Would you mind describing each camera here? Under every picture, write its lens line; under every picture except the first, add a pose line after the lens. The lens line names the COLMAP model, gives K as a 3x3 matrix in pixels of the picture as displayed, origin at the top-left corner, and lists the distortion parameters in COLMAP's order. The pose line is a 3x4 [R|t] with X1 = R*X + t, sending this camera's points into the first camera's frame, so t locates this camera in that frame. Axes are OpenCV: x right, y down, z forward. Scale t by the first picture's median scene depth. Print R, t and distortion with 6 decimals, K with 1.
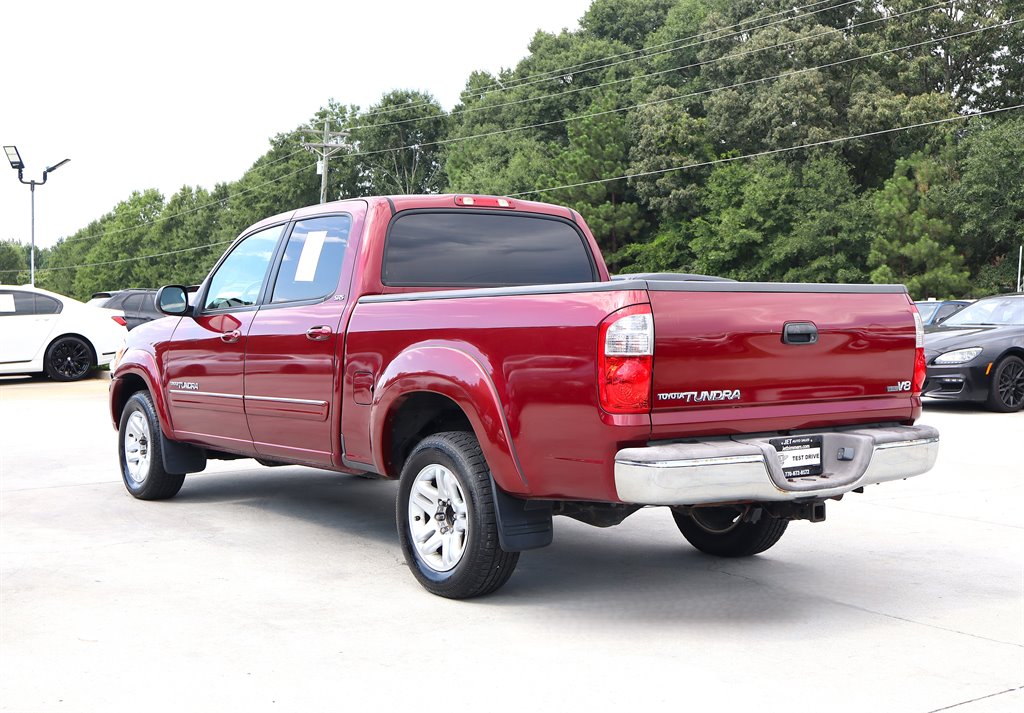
lens RADIAL K [[1325.3, 0, 512.0], [0, 1325.3, 356.5], [0, 0, 1]] dist [-0.007909, 0.001052]
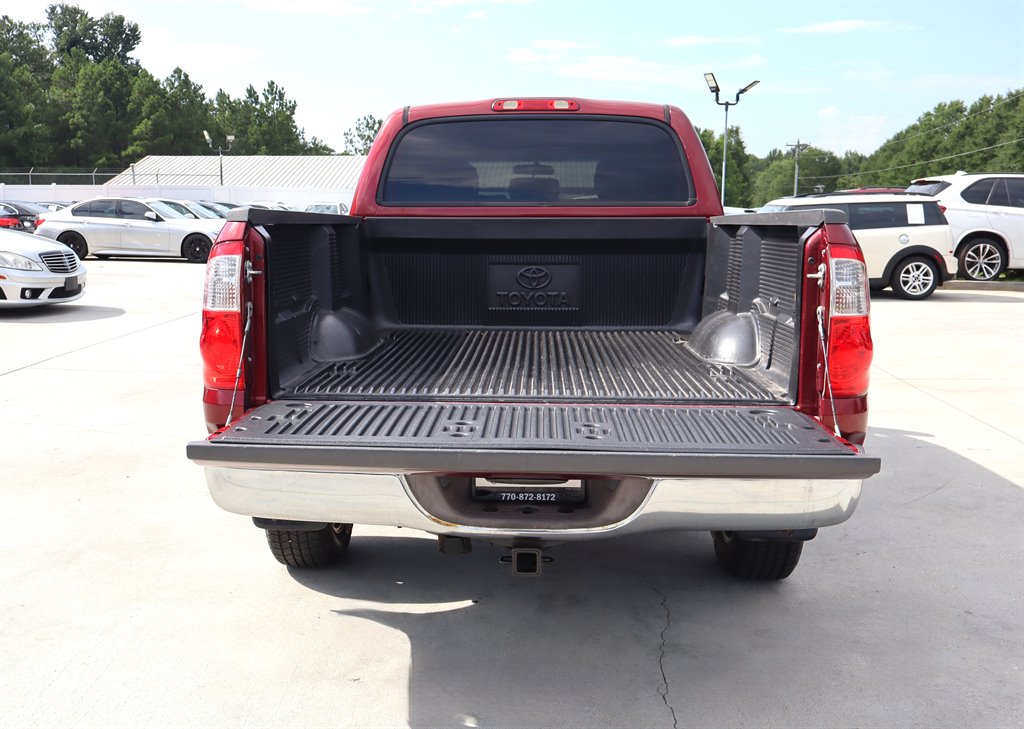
lens RADIAL K [[1075.3, 0, 485.5], [0, 1075.3, 366.0], [0, 0, 1]] dist [0.006826, 0.021792]
pose [[0.766955, 0.095242, -0.634594, 0.500221], [-0.024875, 0.992594, 0.118908, -0.038999], [0.641218, -0.075411, 0.763644, 0.540494]]
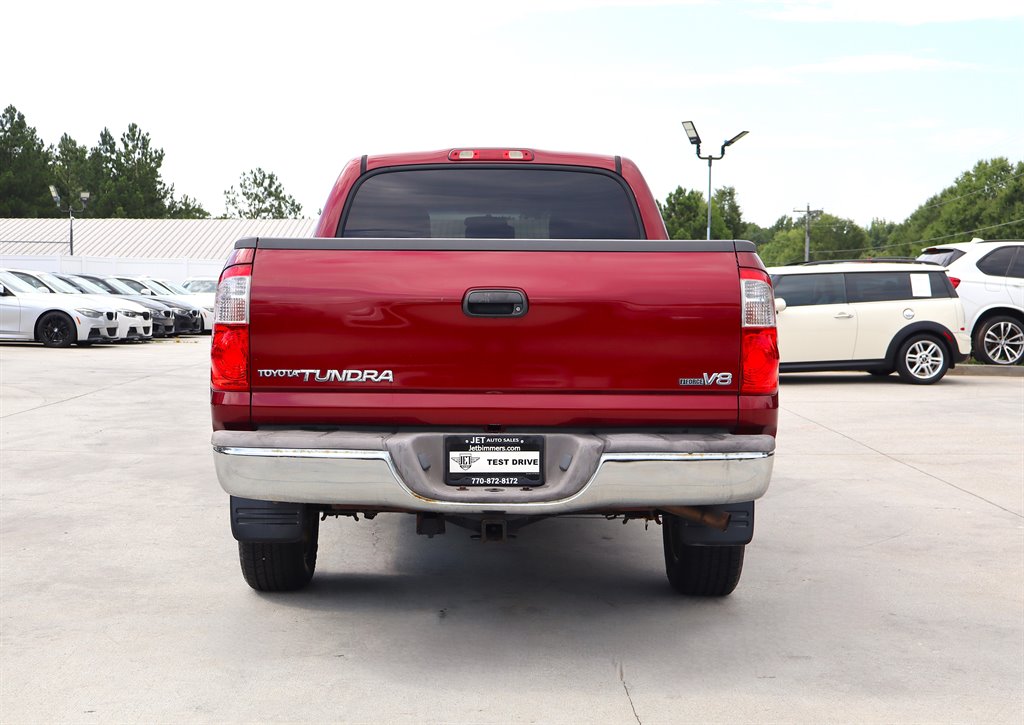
lens RADIAL K [[1438.7, 0, 486.8], [0, 1438.7, 361.8], [0, 0, 1]] dist [-0.007232, 0.036745]
pose [[0.801470, 0.034619, -0.597032, 0.670503], [-0.027485, 0.999400, 0.021053, -0.000409], [0.597403, -0.000463, 0.801941, 0.293271]]
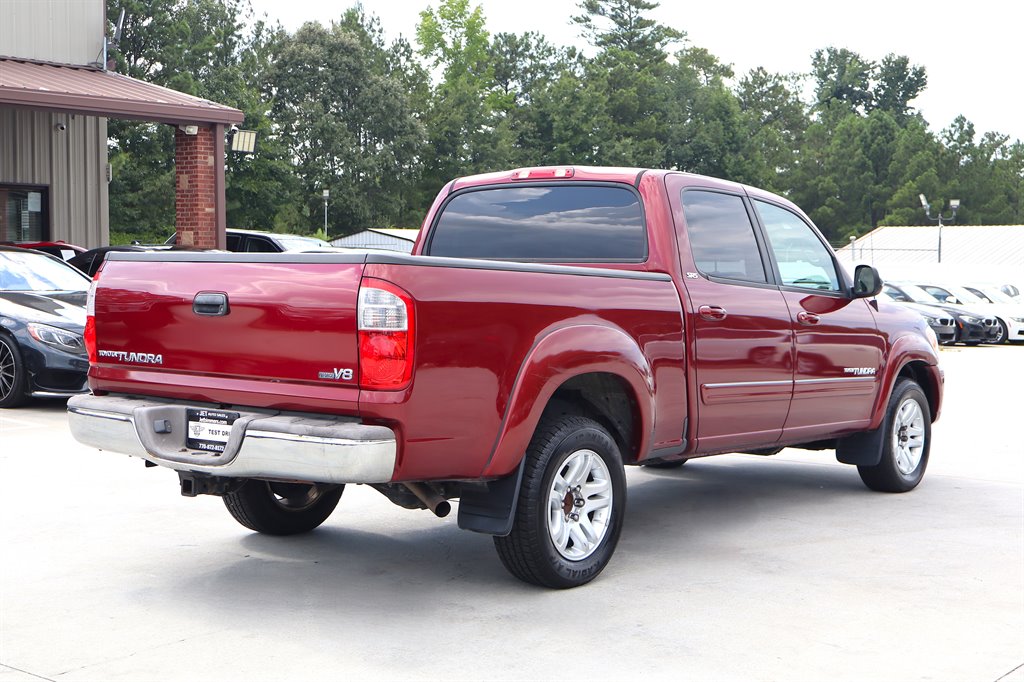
lens RADIAL K [[1443.1, 0, 512.0], [0, 1443.1, 341.0], [0, 0, 1]] dist [-0.009799, 0.112608]
pose [[0.263252, 0.043994, -0.963723, 1.206523], [-0.055929, 0.997976, 0.030280, -0.032223], [0.963104, 0.045929, 0.265180, 0.866733]]
